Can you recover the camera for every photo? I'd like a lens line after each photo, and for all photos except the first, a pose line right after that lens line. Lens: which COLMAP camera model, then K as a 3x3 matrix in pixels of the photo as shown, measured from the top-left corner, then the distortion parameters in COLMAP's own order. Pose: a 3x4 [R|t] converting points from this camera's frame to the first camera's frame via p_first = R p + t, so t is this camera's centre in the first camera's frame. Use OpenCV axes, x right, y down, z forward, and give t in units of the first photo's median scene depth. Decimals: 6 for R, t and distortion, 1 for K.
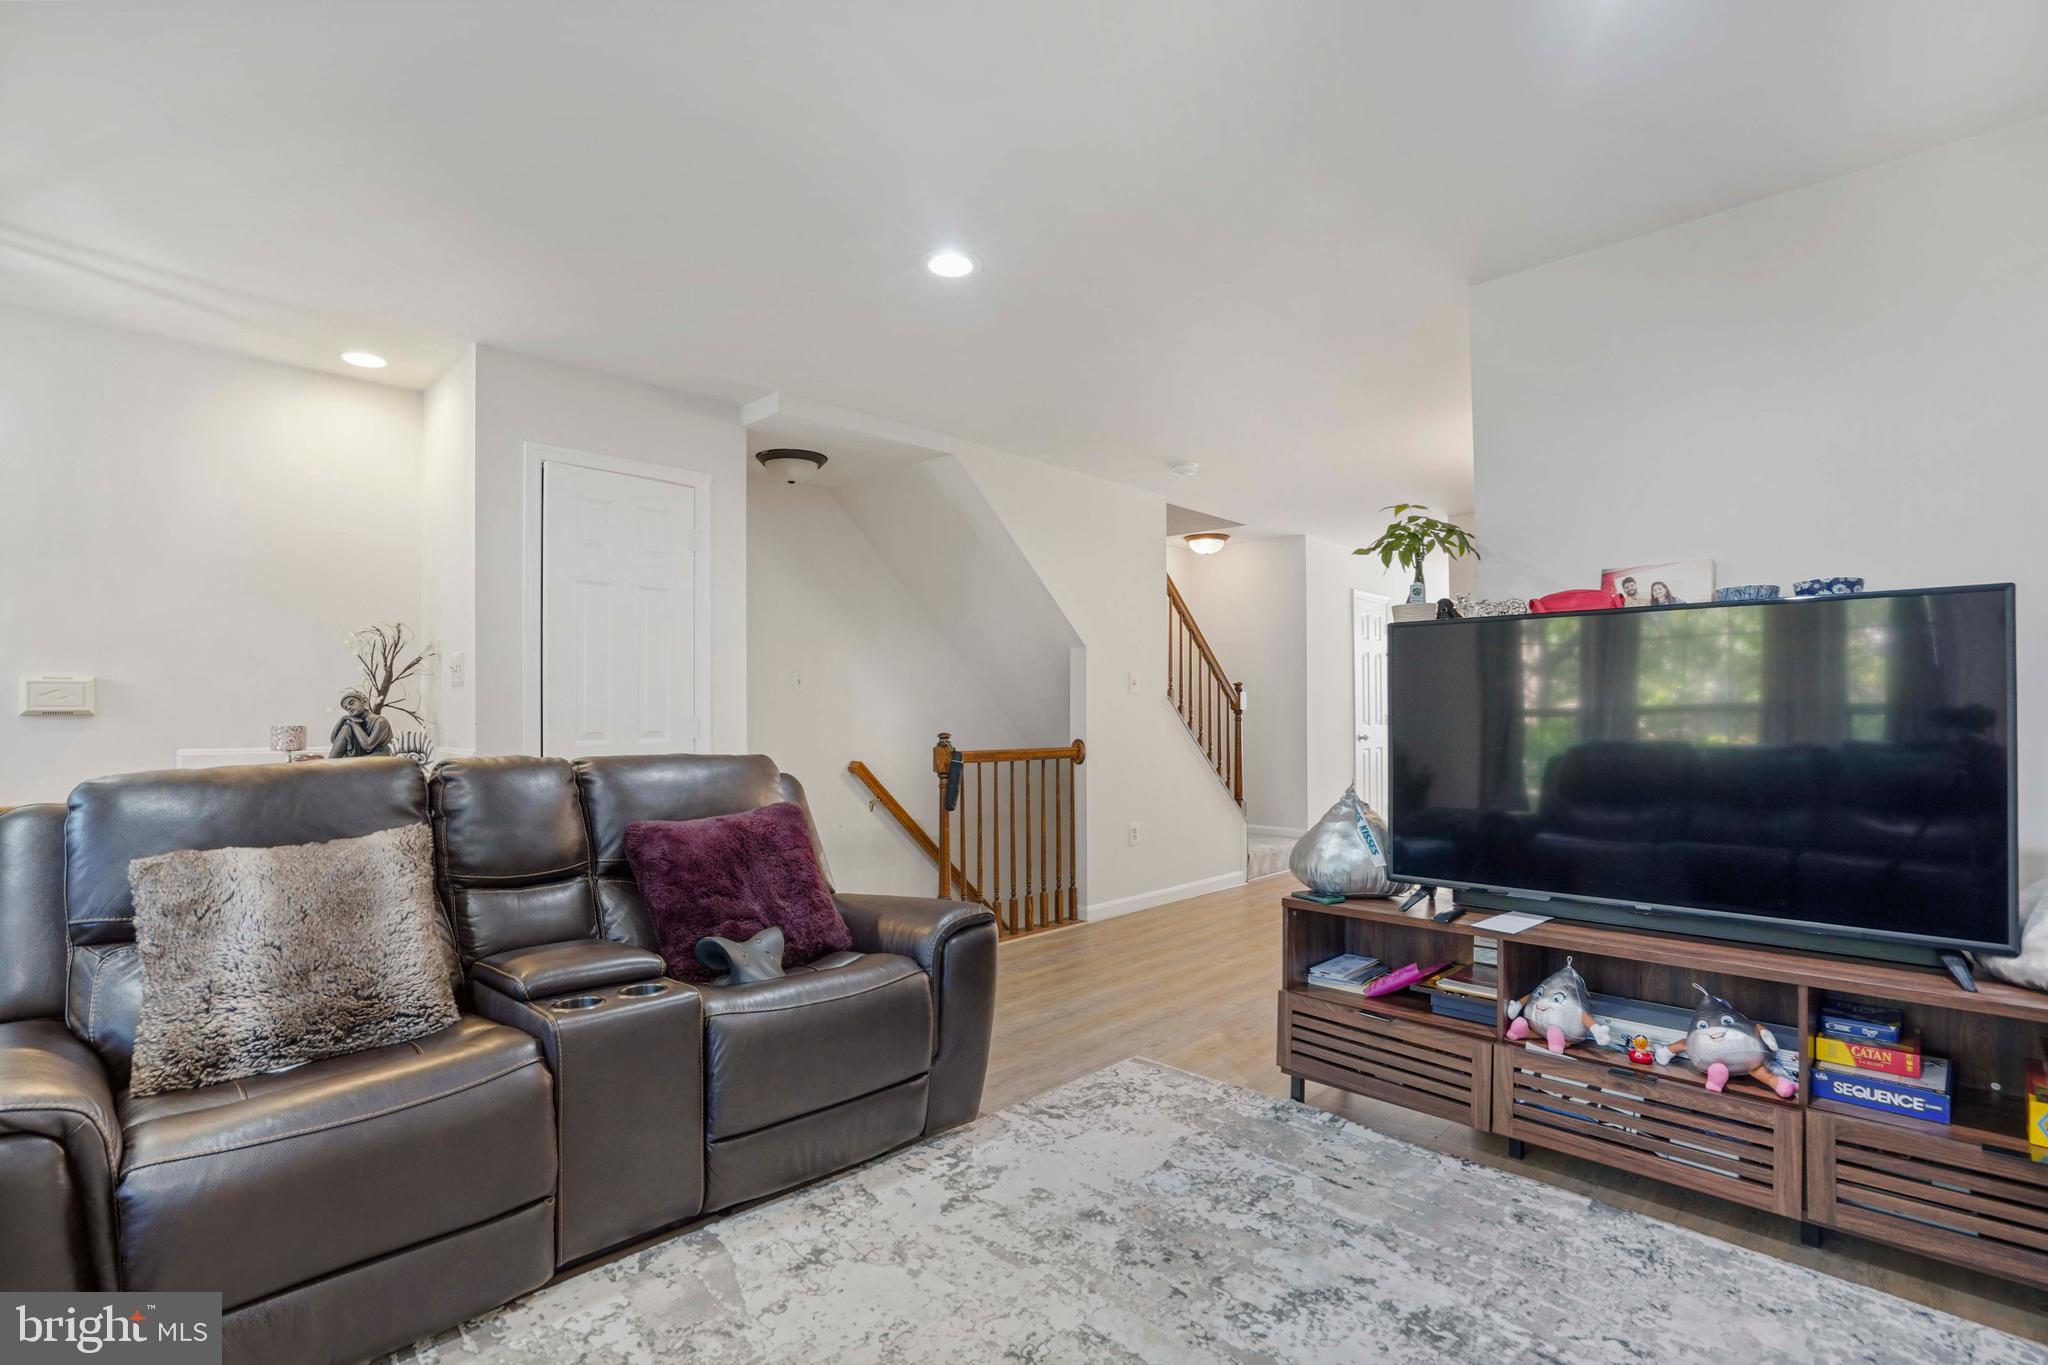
lens RADIAL K [[959.4, 0, 1004.1], [0, 959.4, 699.7], [0, 0, 1]] dist [-0.001206, -0.000099]
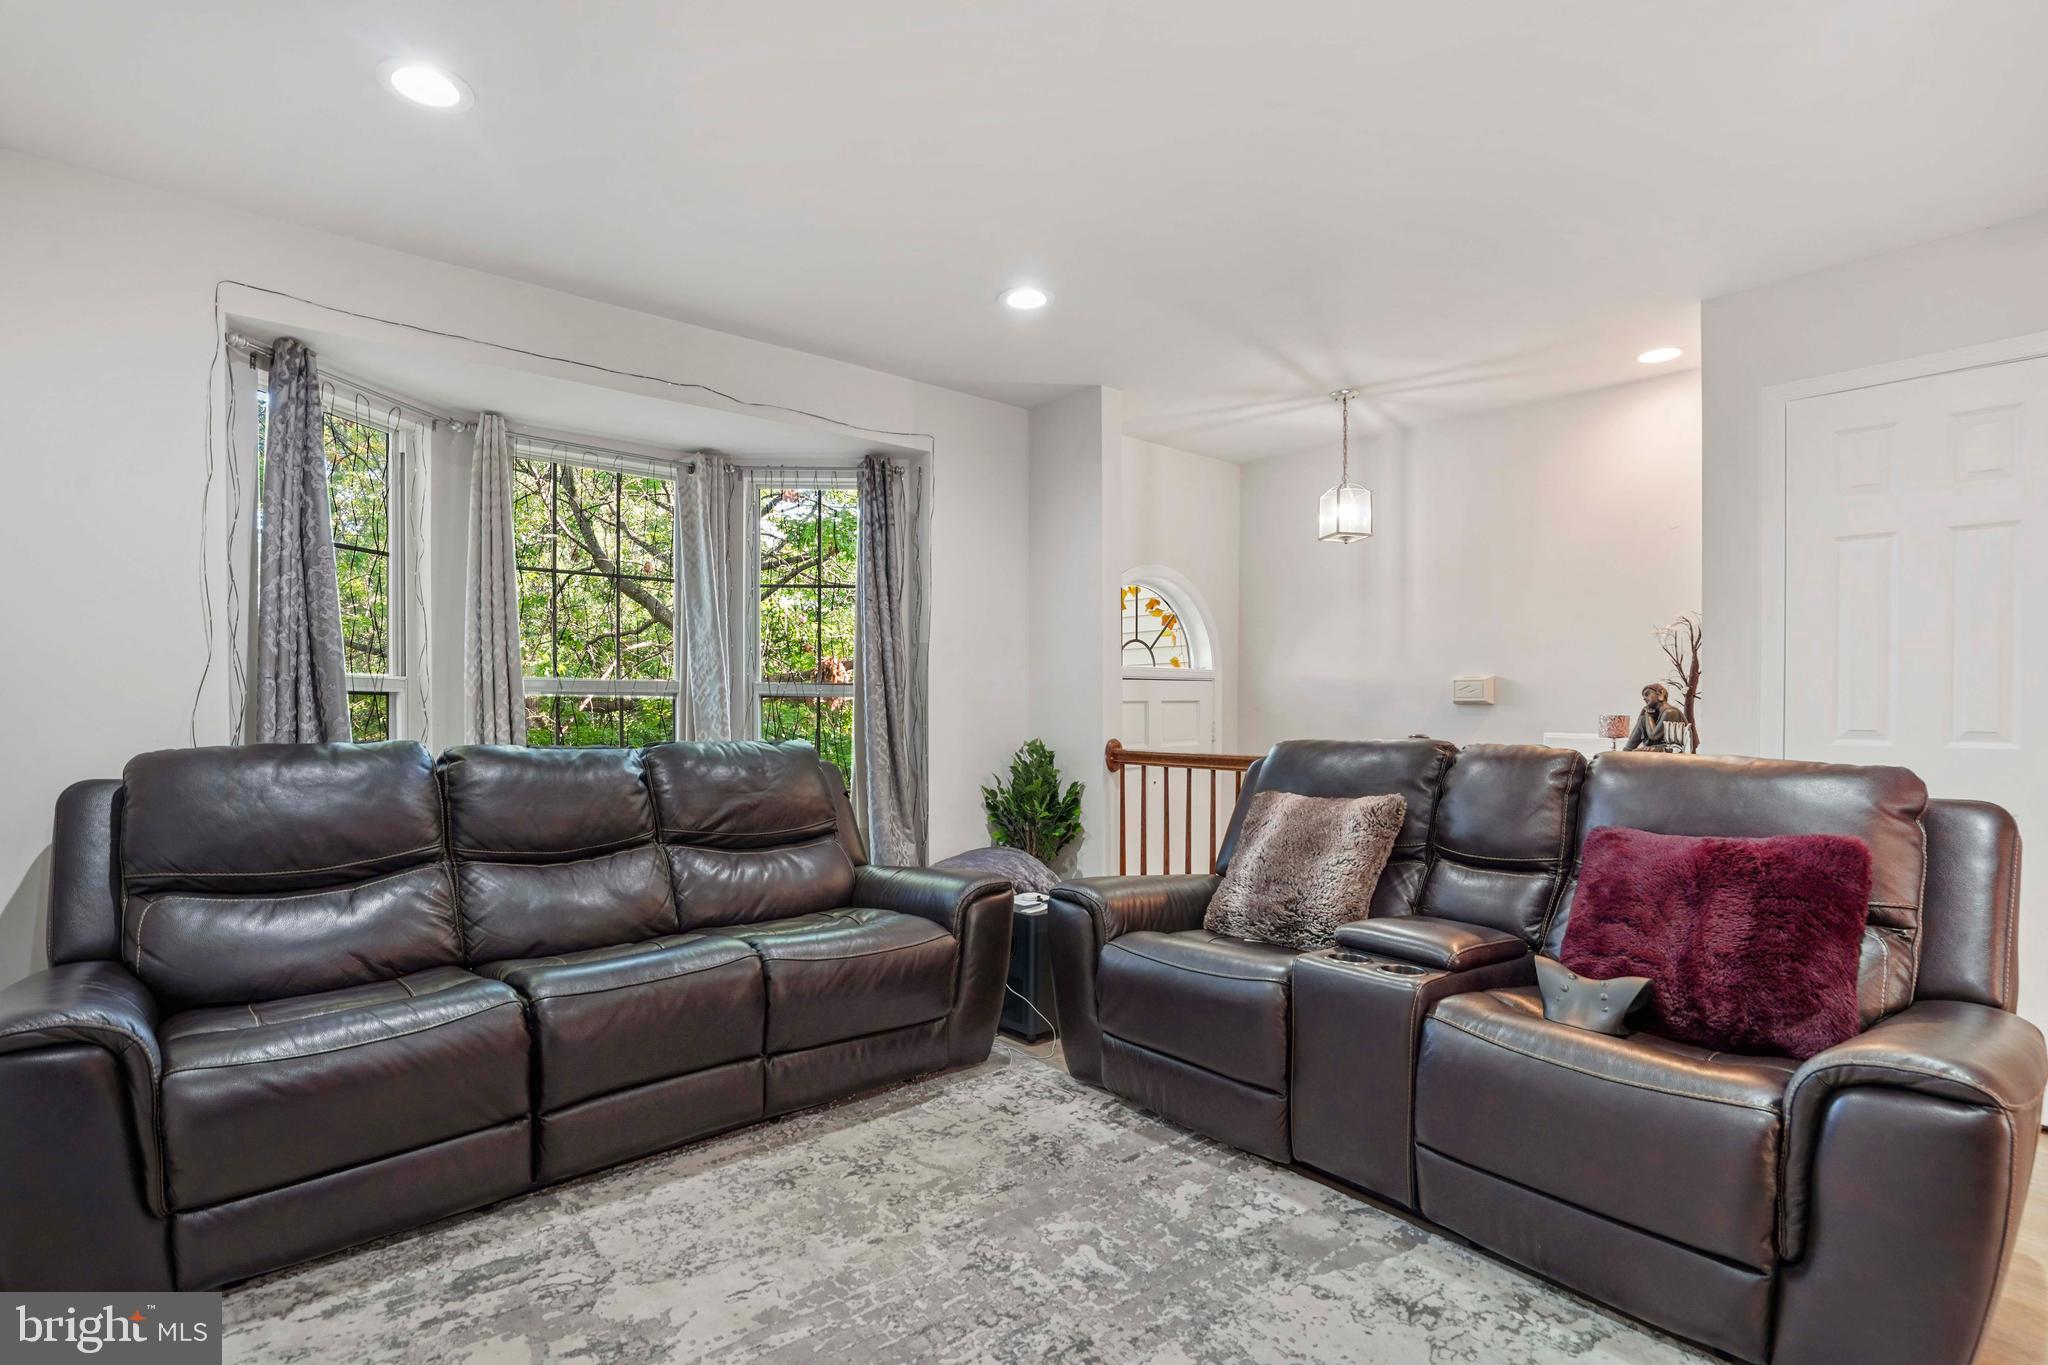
lens RADIAL K [[959.4, 0, 1004.1], [0, 959.4, 699.7], [0, 0, 1]] dist [-0.001206, -0.000099]
pose [[-0.060673, 0.002775, -0.998154, 0.717562], [0.007405, 0.999970, 0.002330, 0.004545], [0.998130, -0.007250, -0.060692, 0.664886]]
